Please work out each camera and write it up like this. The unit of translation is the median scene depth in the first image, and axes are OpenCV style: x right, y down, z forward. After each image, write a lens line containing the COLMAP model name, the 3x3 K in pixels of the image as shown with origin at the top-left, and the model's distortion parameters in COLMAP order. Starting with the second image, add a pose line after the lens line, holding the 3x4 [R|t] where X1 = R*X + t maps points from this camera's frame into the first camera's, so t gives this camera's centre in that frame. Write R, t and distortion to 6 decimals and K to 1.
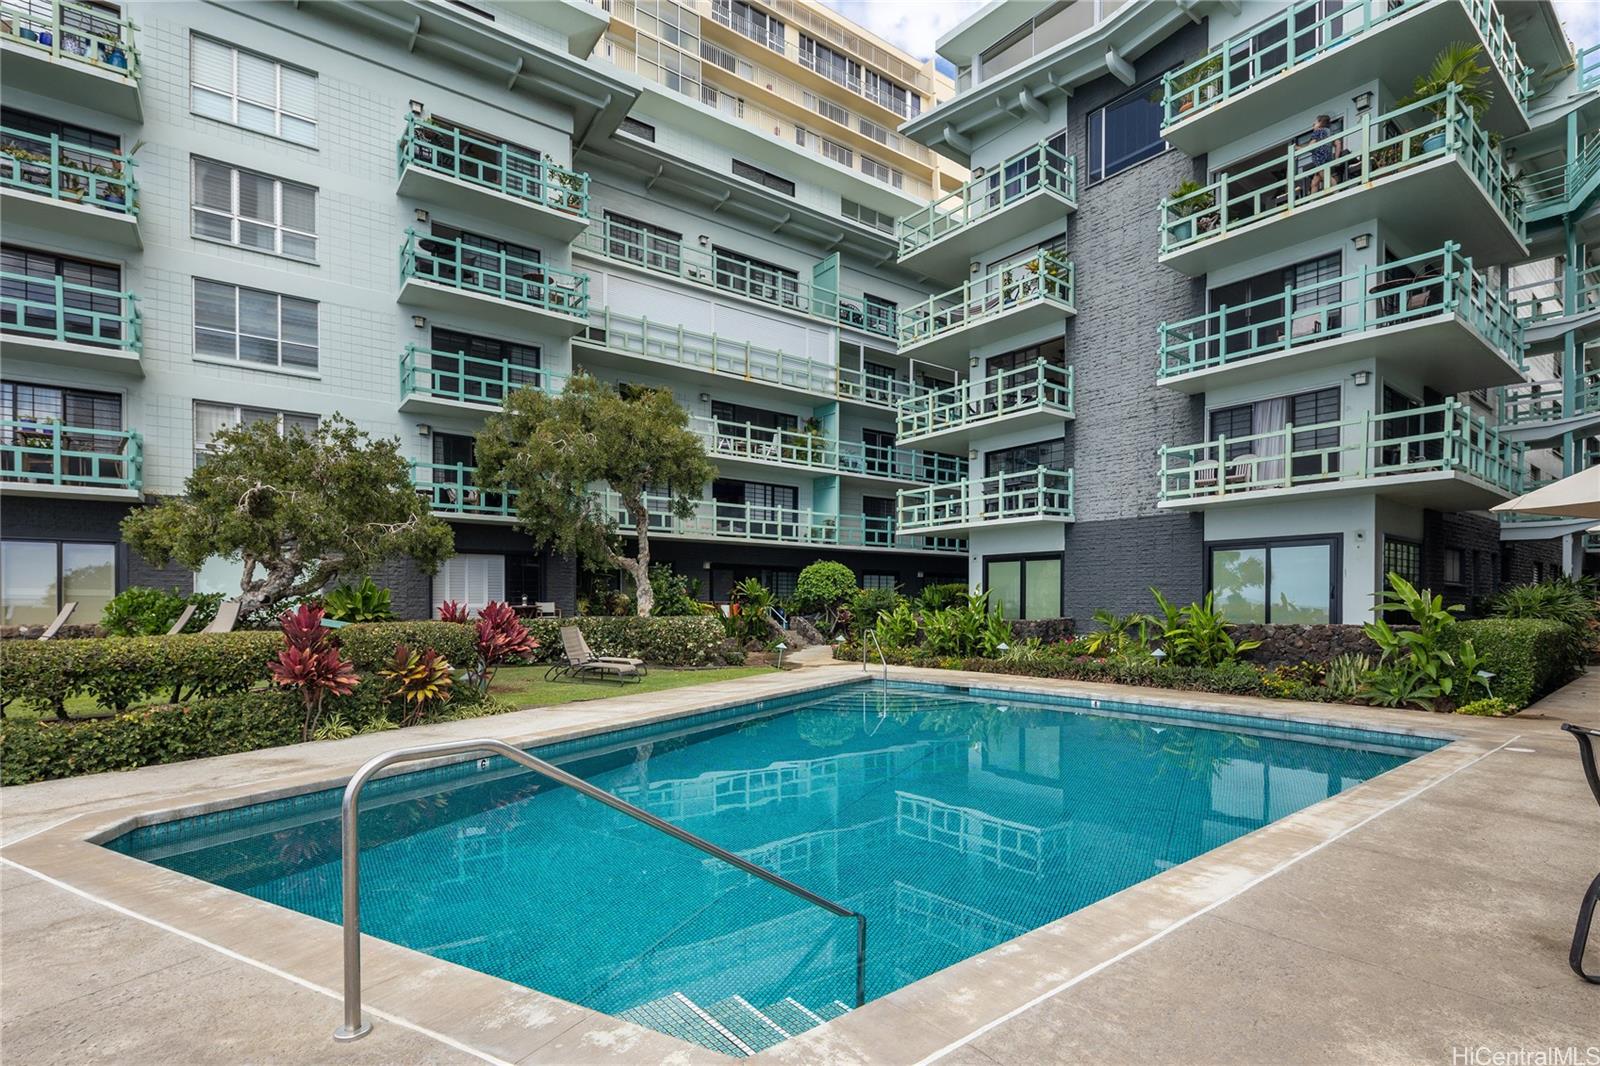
lens RADIAL K [[788.5, 0, 800.0], [0, 788.5, 533.0], [0, 0, 1]] dist [-0.000417, -0.000202]
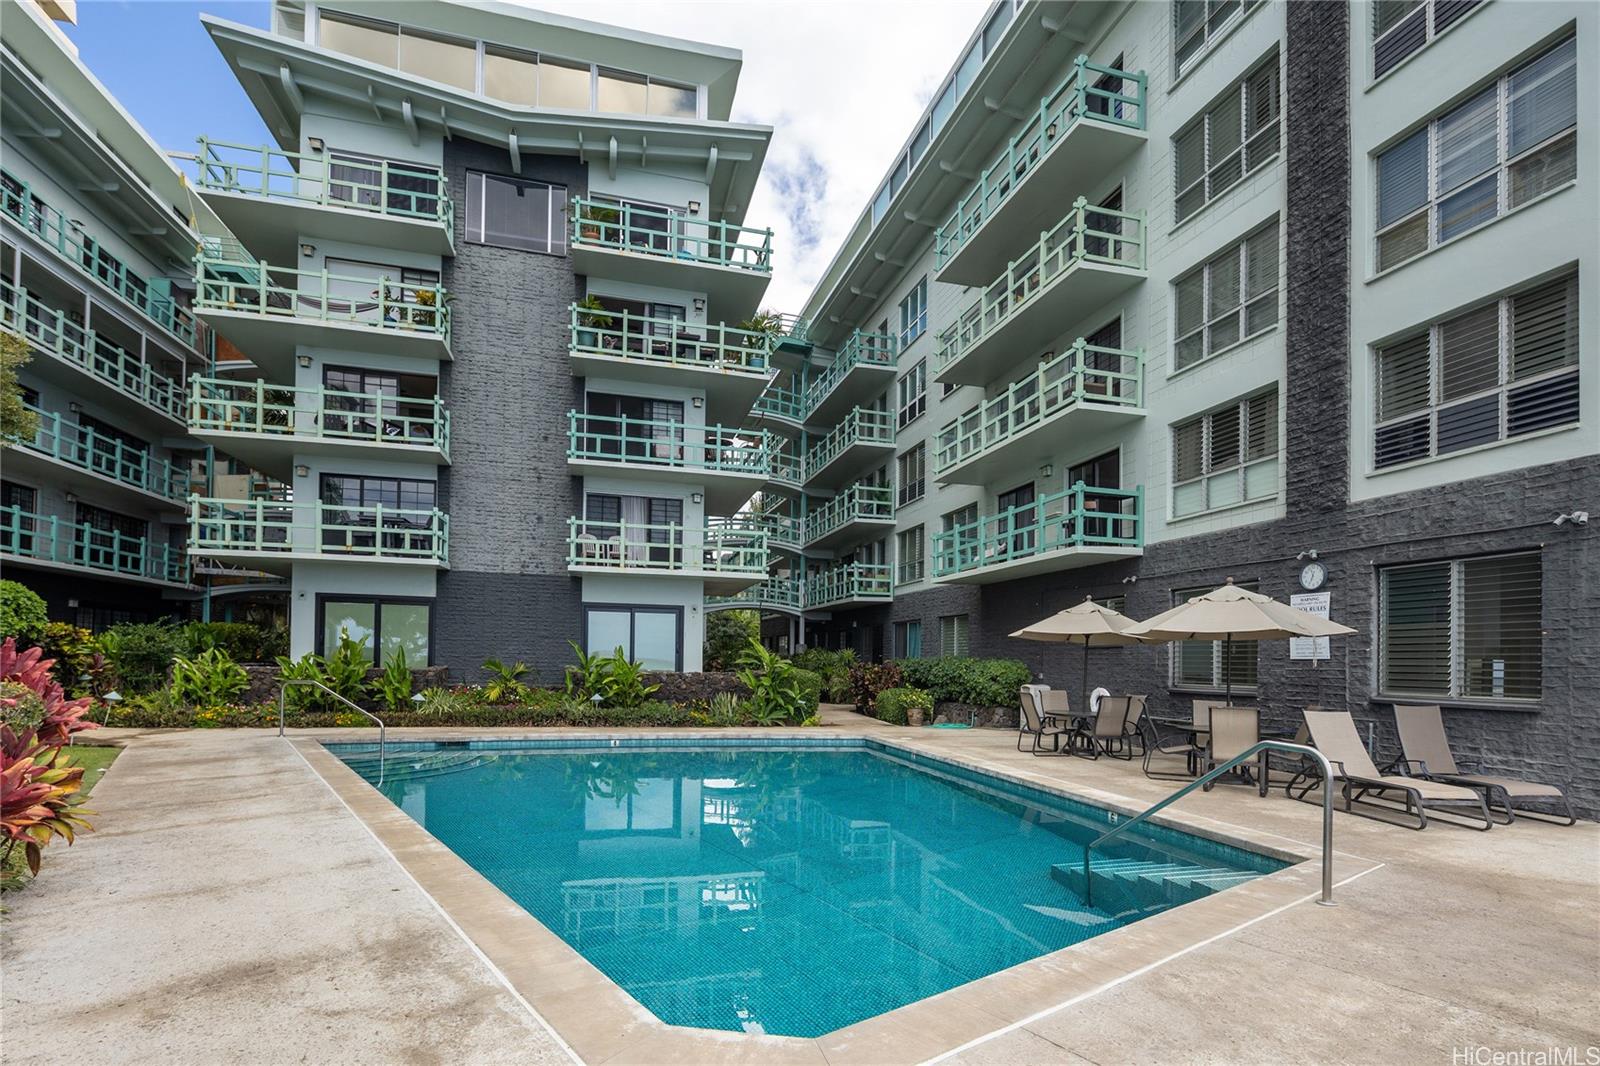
lens RADIAL K [[776.8, 0, 822.6], [0, 776.8, 559.0], [0, 0, 1]] dist [0.000126, -0.000756]
pose [[0.369159, 0.127897, 0.920524, -0.415355], [-0.102576, 0.990041, -0.096419, 0.020764], [-0.923688, -0.058830, 0.378602, 0.216562]]
